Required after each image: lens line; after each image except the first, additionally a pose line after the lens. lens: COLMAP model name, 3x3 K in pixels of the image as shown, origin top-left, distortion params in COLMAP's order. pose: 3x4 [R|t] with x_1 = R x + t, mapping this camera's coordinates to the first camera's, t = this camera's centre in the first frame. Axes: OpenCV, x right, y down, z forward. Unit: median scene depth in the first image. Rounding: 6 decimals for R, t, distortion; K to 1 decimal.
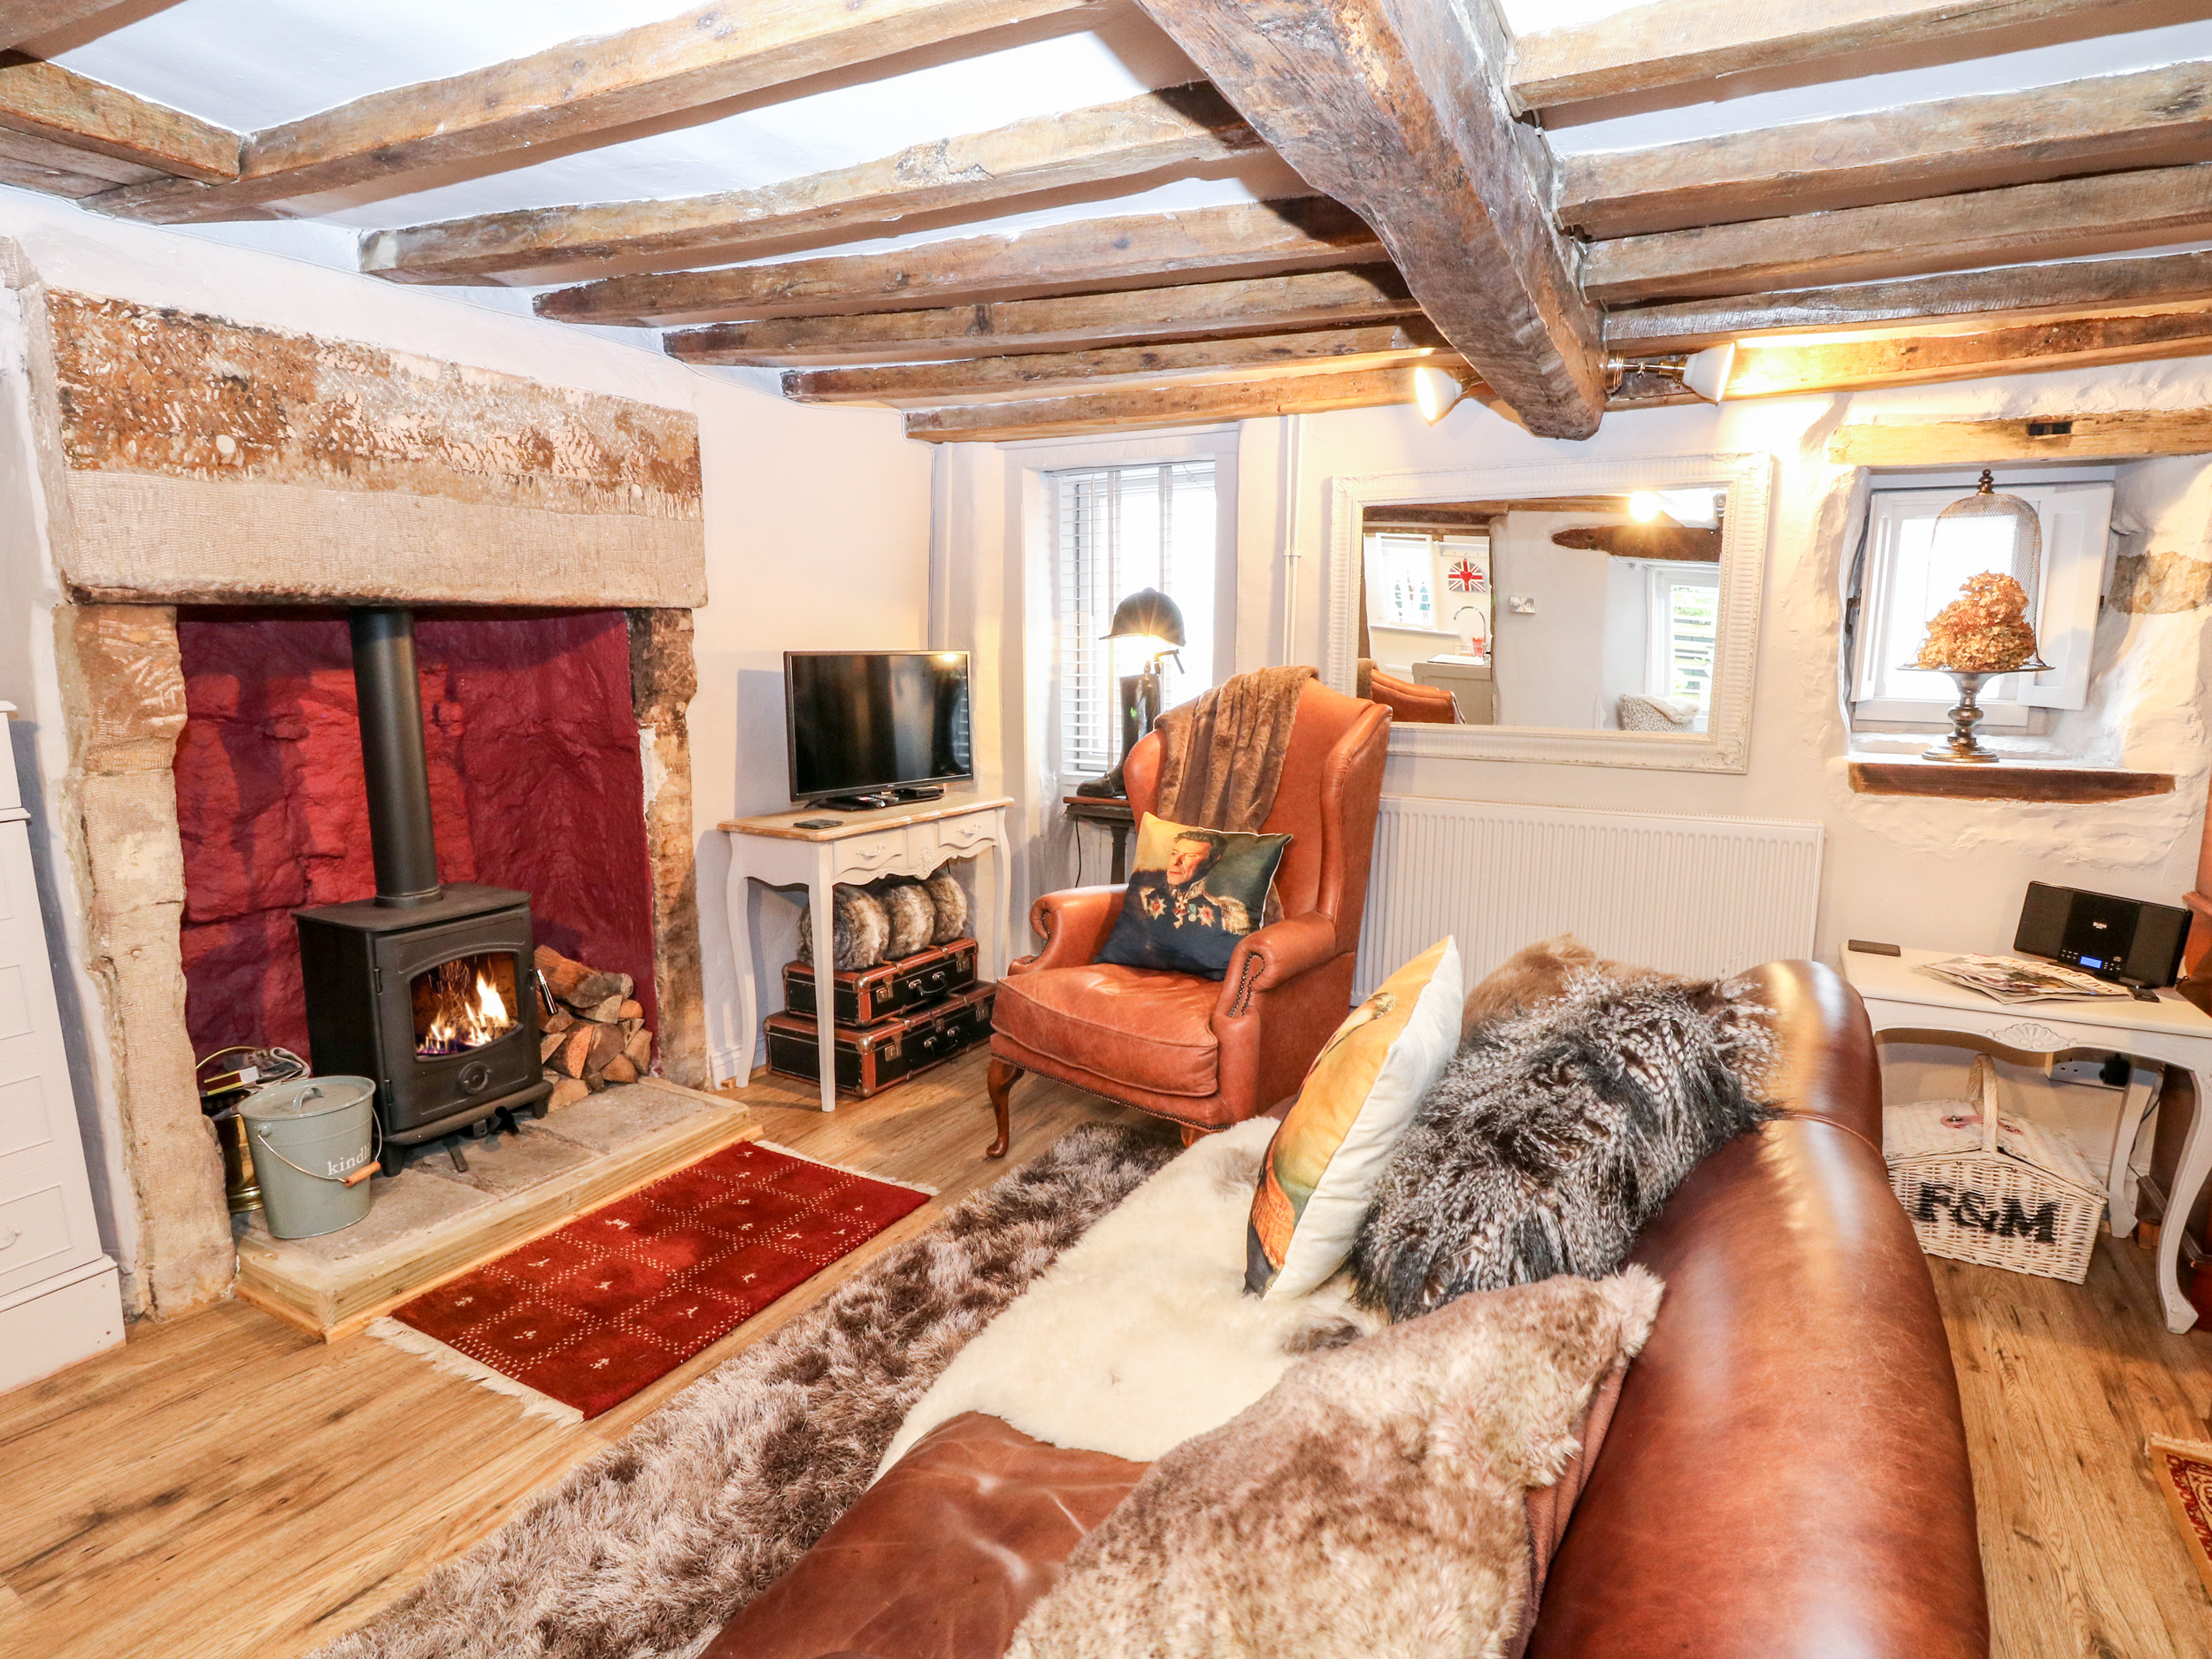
lens RADIAL K [[1173.2, 0, 1111.8], [0, 1173.2, 812.9], [0, 0, 1]] dist [-0.003922, -0.011444]
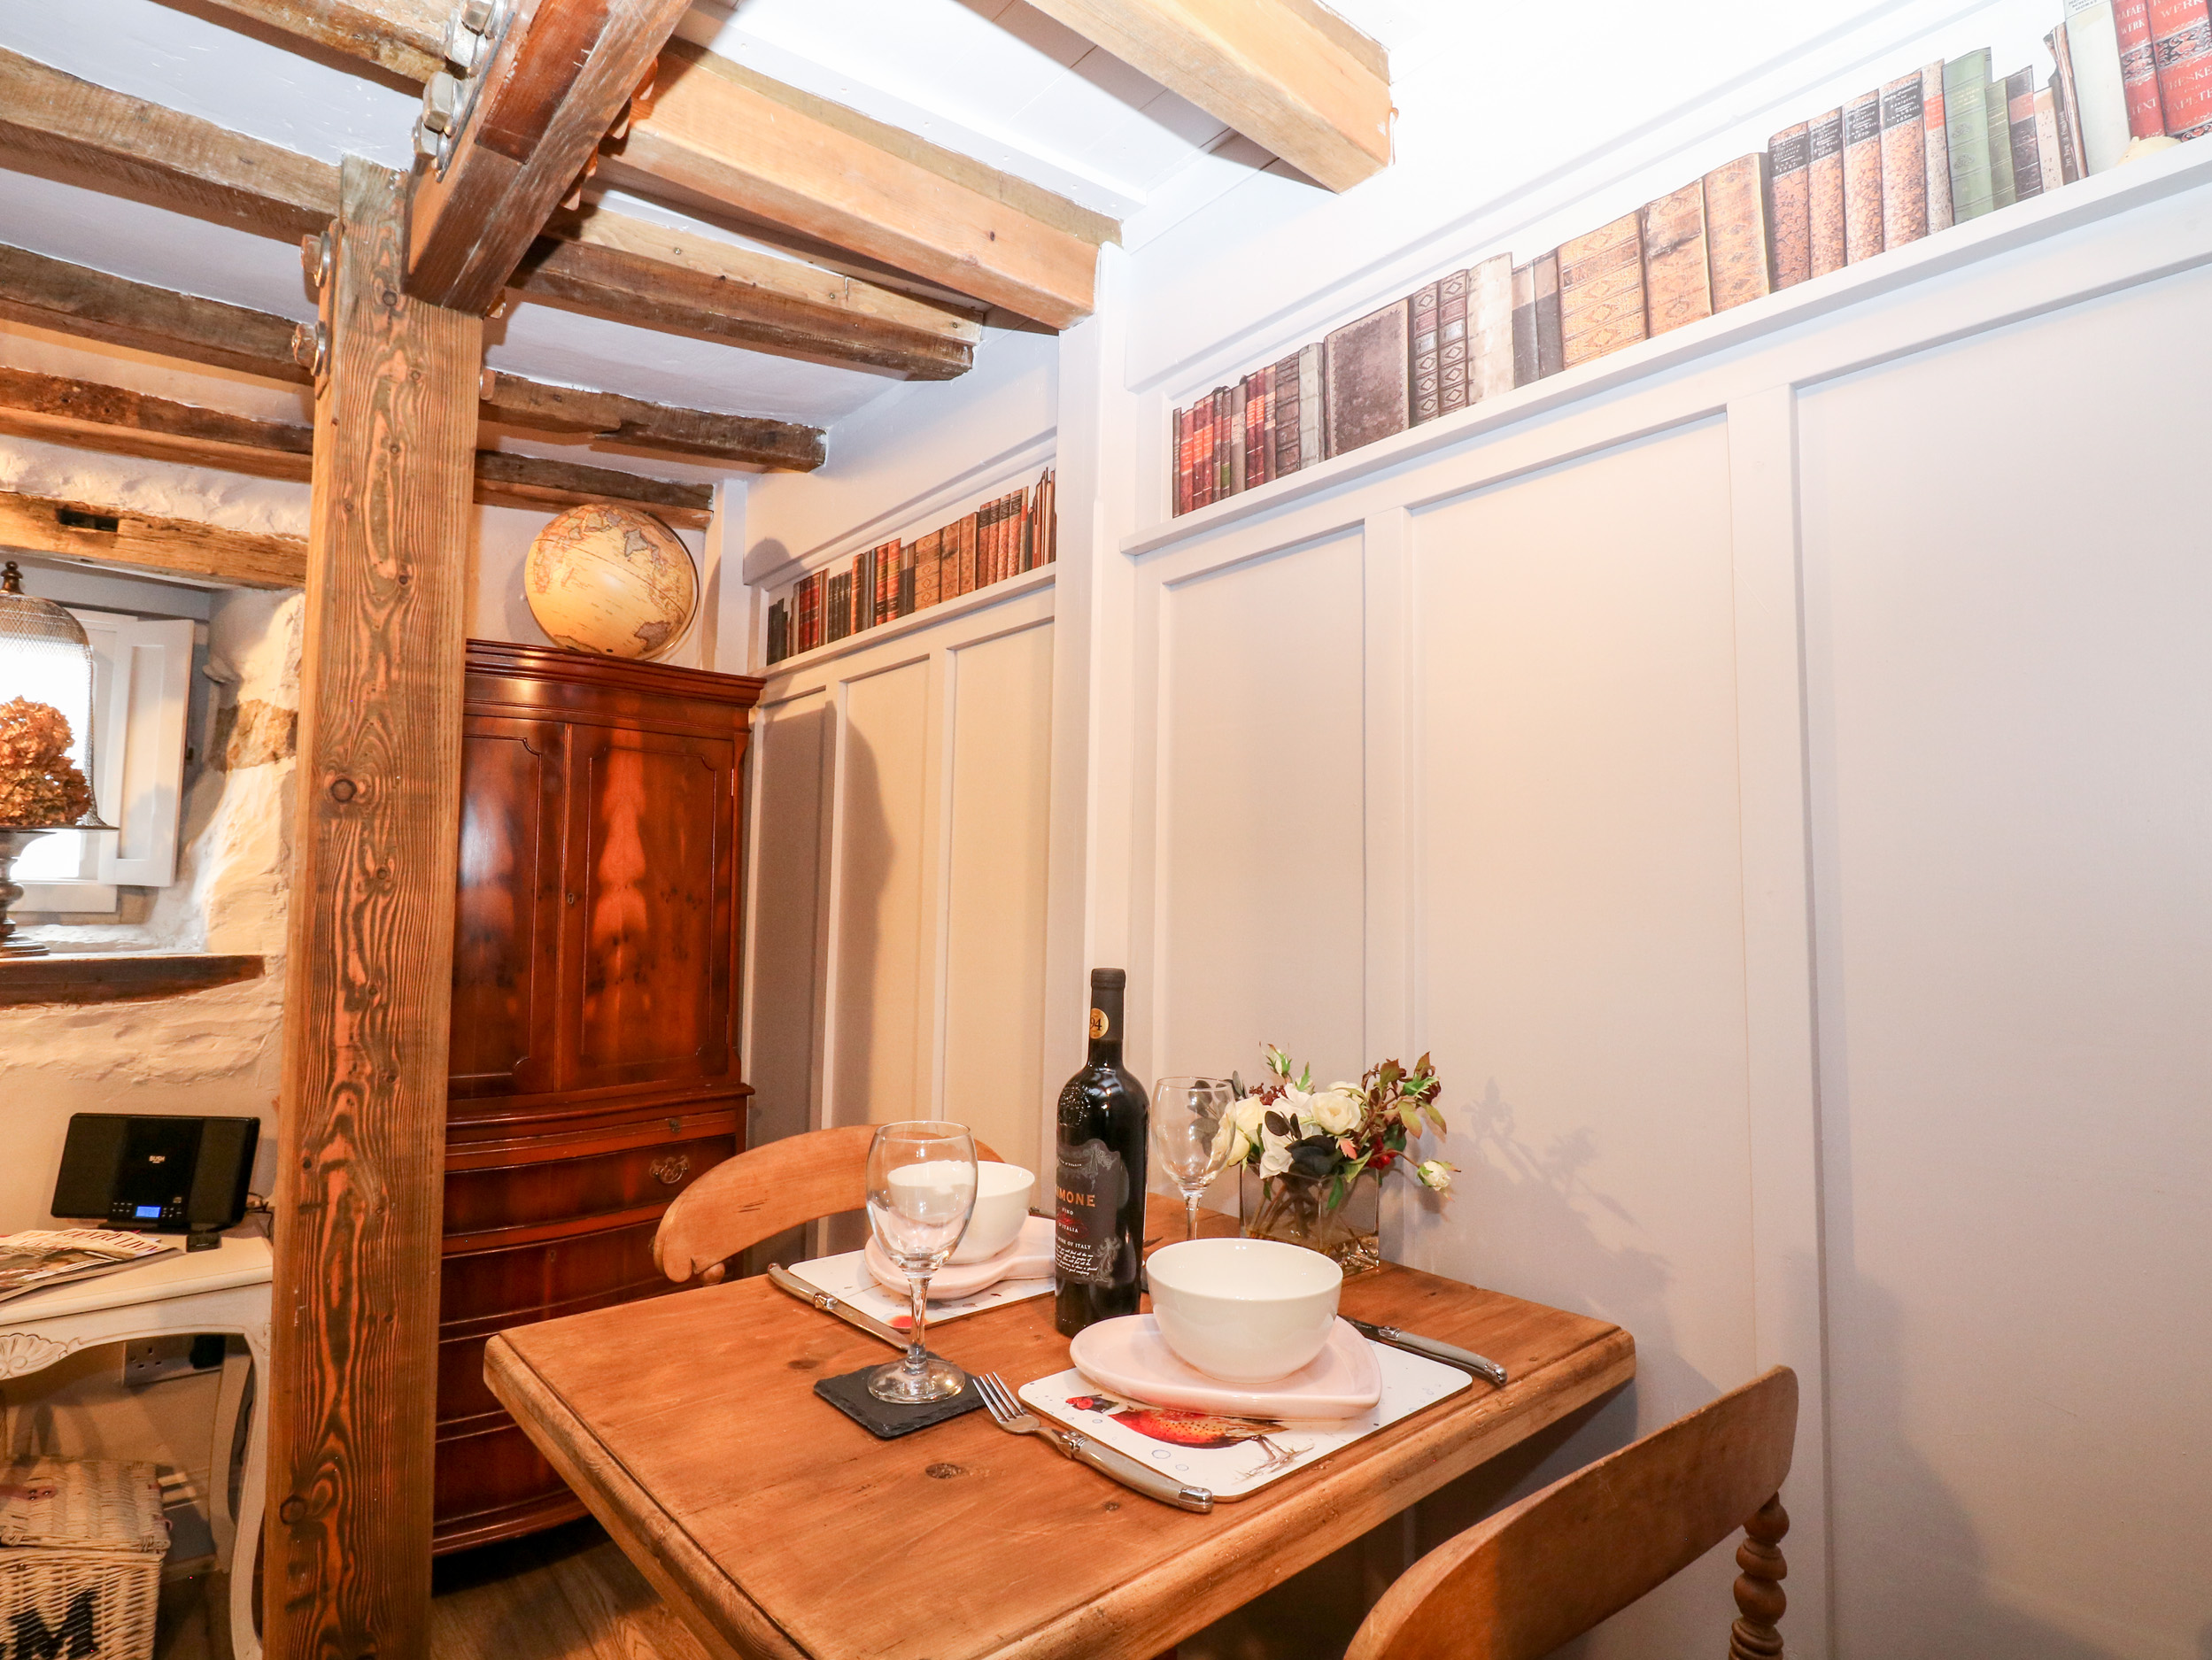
lens RADIAL K [[1173.1, 0, 1087.0], [0, 1173.1, 823.1], [0, 0, 1]] dist [-0.003922, -0.011444]
pose [[0.346870, 0.056416, 0.936215, 0.331196], [0.130151, 0.985637, -0.107615, 0.040581], [-0.928839, 0.159177, 0.334545, 0.154852]]
